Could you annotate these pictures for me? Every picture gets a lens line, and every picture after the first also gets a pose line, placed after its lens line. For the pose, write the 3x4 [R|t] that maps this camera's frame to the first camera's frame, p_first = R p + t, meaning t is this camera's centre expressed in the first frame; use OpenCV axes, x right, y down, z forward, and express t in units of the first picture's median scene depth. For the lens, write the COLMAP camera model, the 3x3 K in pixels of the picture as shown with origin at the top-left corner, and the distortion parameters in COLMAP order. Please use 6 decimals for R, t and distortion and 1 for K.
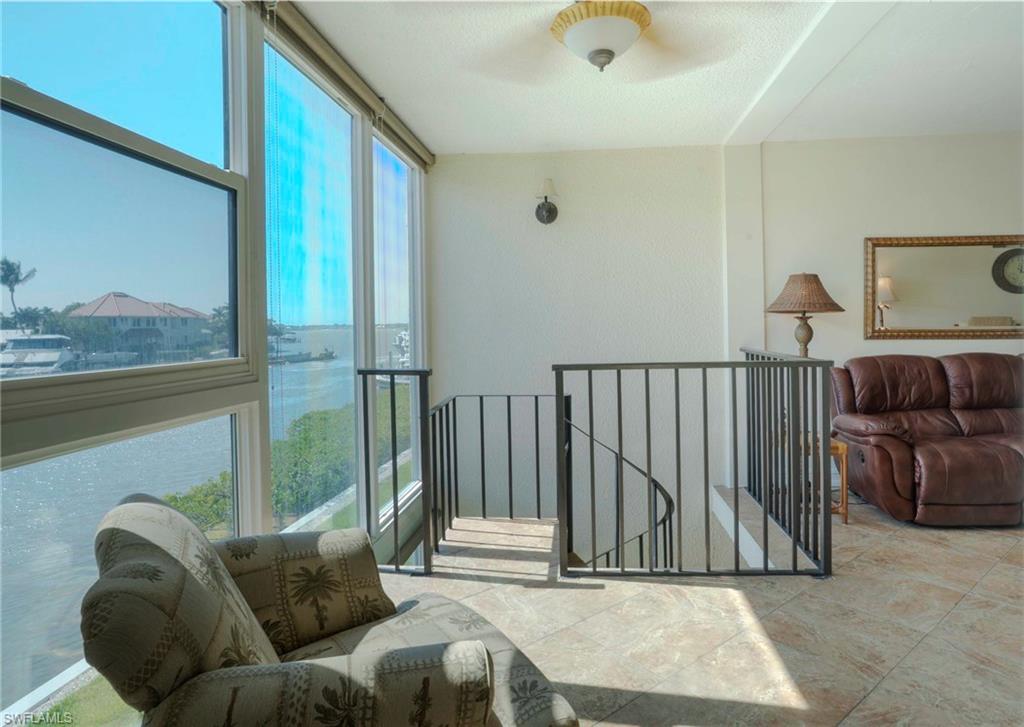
lens RADIAL K [[595.2, 0, 538.4], [0, 595.2, 339.9], [0, 0, 1]] dist [-0.004661, 0.001323]
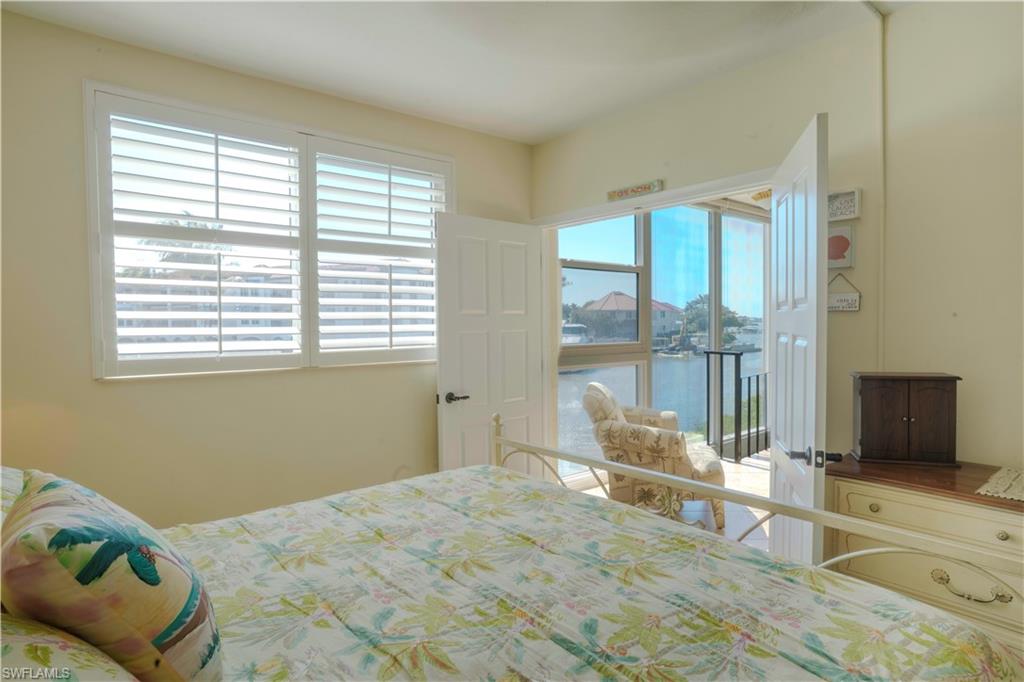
lens RADIAL K [[553.9, 0, 511.5], [0, 553.9, 339.8], [0, 0, 1]] dist [-0.024248, -0.001007]
pose [[0.694624, 0.034082, -0.718565, 0.616314], [-0.022941, 0.999418, 0.025226, -0.017693], [0.719007, -0.001038, 0.695002, -0.765758]]
